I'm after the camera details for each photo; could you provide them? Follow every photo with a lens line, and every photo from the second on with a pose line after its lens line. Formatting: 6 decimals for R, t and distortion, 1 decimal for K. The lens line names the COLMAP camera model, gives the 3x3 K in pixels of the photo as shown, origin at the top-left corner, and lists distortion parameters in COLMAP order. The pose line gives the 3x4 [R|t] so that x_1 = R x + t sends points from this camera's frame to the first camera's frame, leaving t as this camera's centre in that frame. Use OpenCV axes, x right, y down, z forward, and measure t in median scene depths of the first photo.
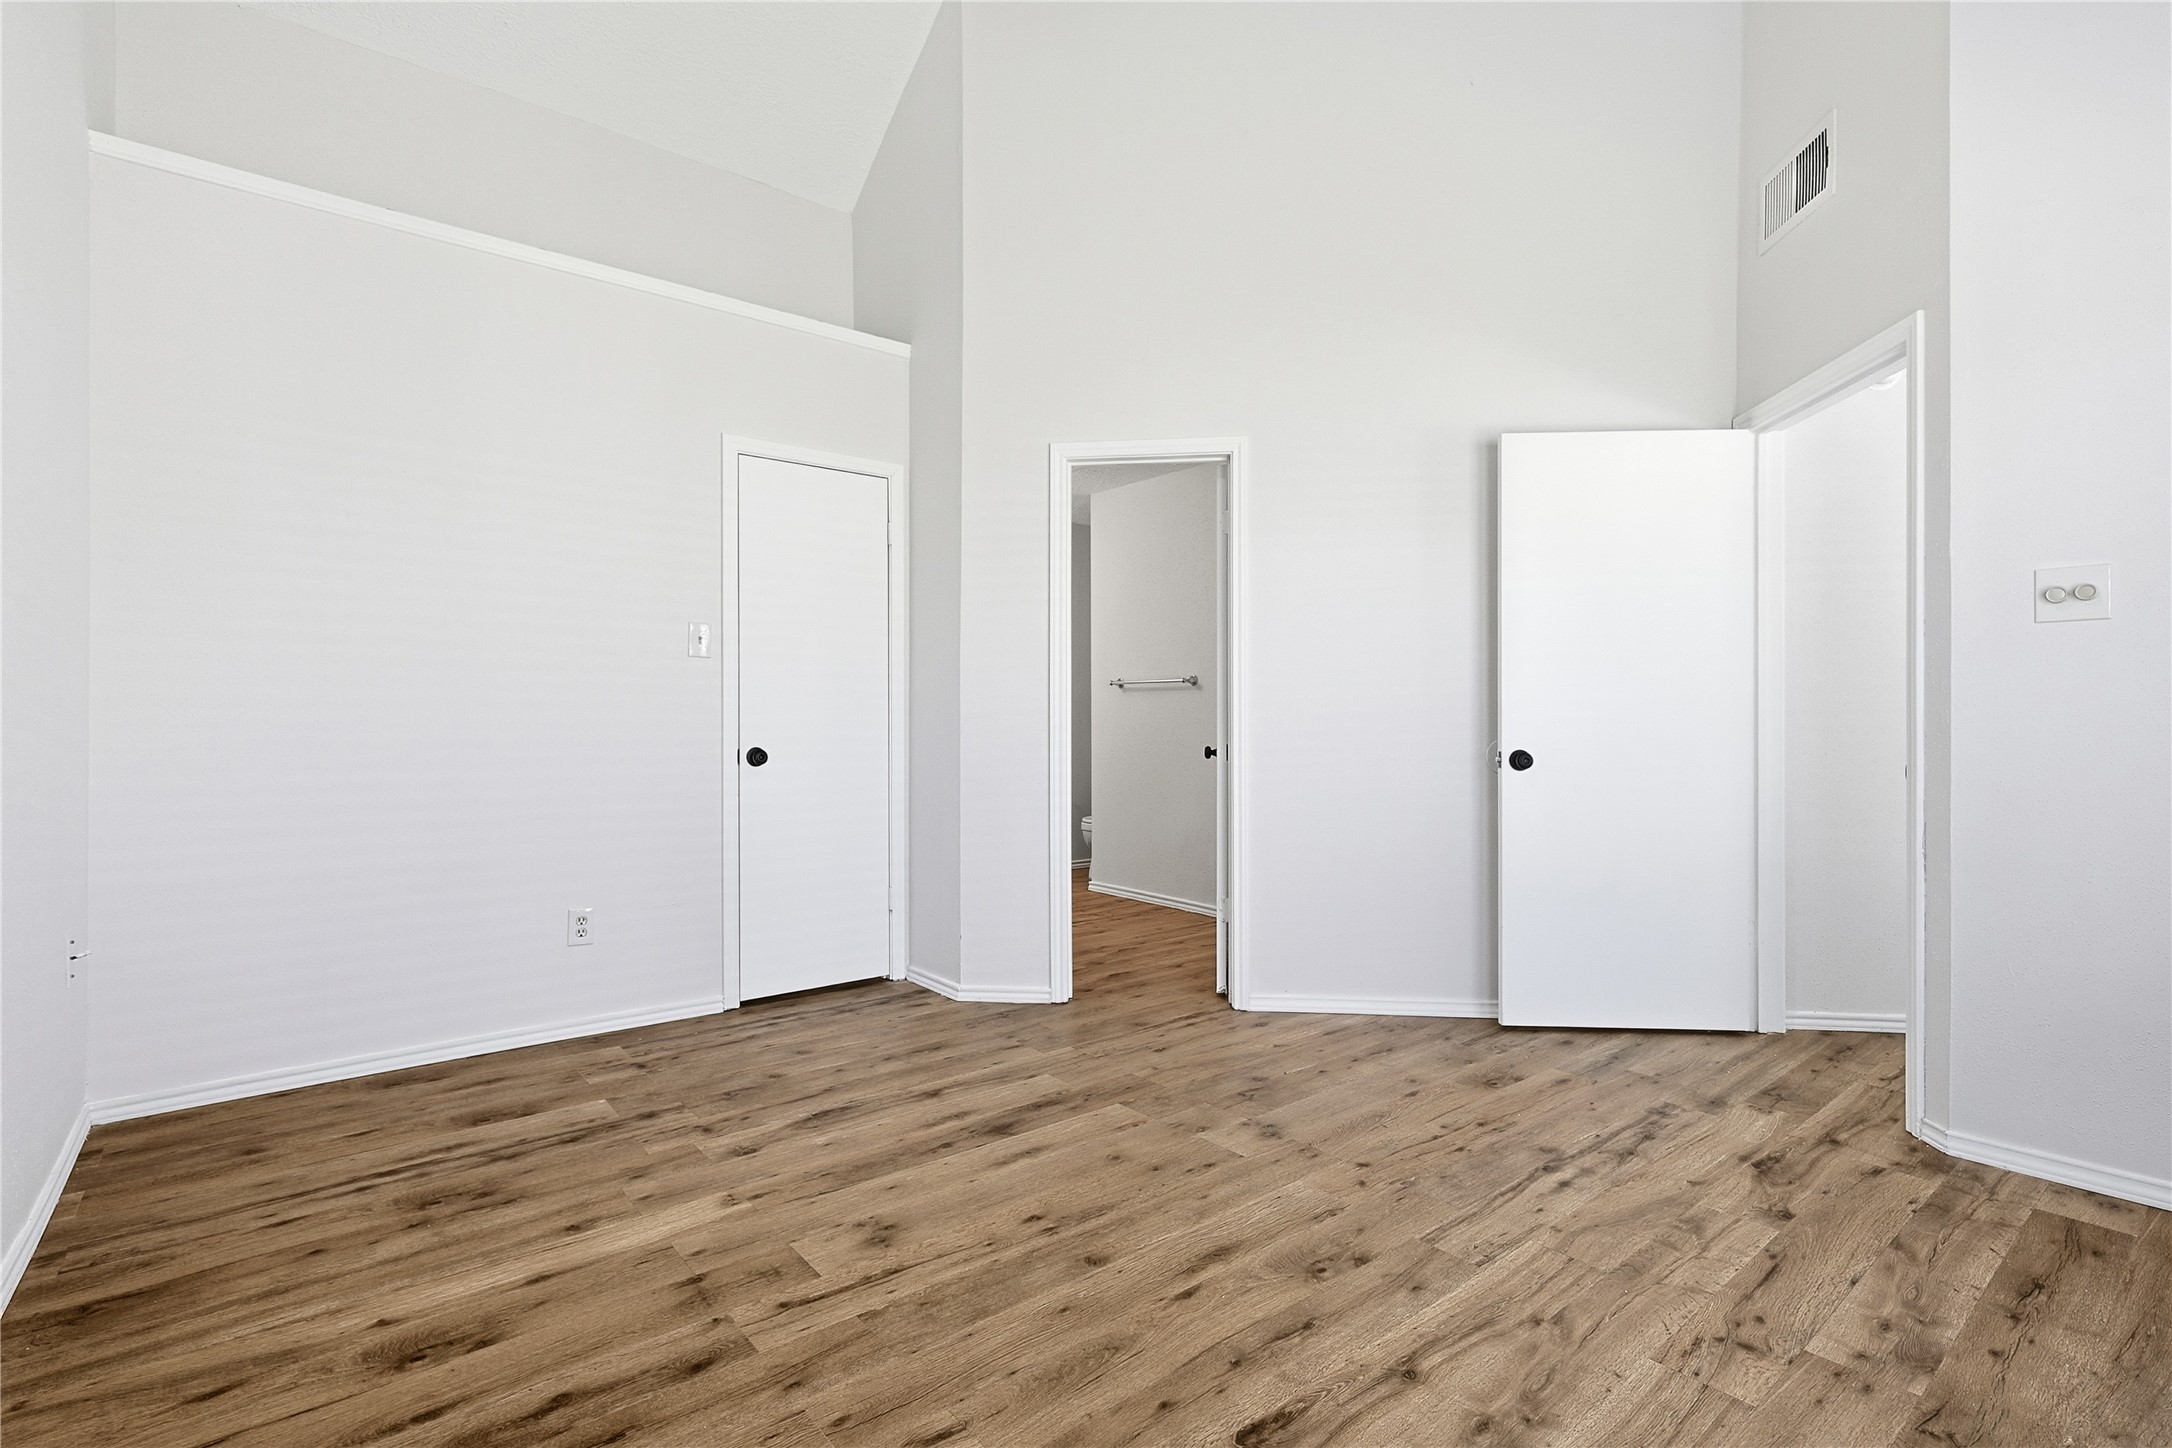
lens RADIAL K [[1002.5, 0, 1080.7], [0, 1002.5, 731.5], [0, 0, 1]] dist [0.003879, 0.000876]
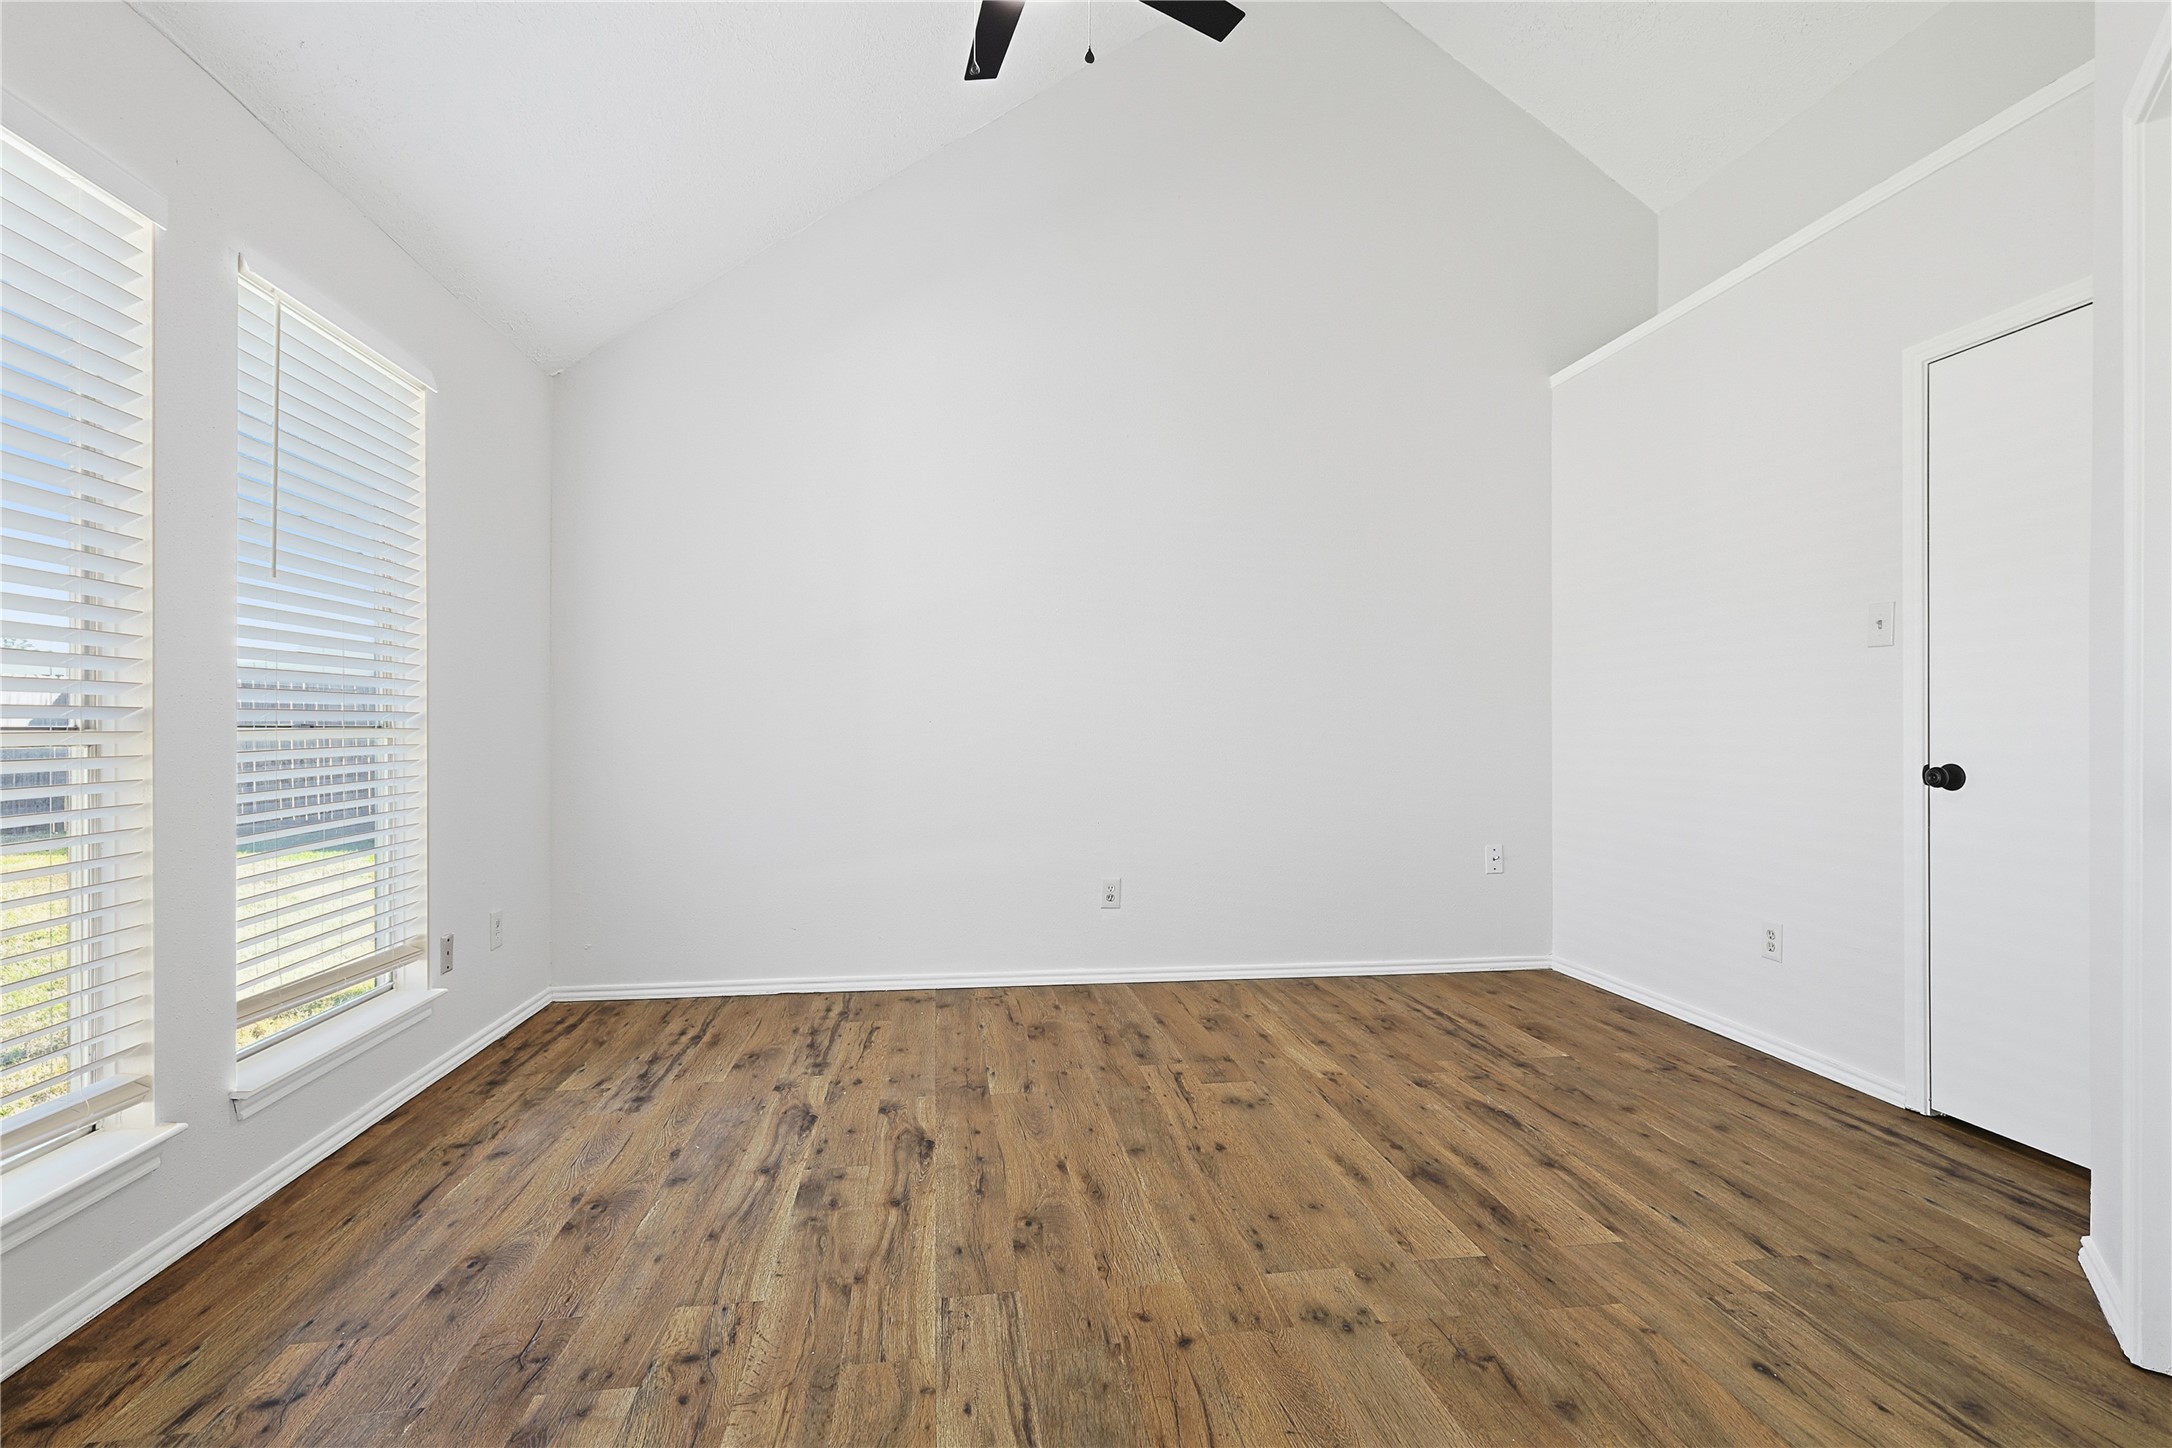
lens RADIAL K [[1002.5, 0, 1080.7], [0, 1002.5, 731.5], [0, 0, 1]] dist [0.003879, 0.000876]
pose [[-0.508610, 0.000797, -0.860997, 0.992020], [-0.008288, 0.999949, 0.005822, -0.005918], [0.860957, 0.010097, -0.508577, 1.376626]]
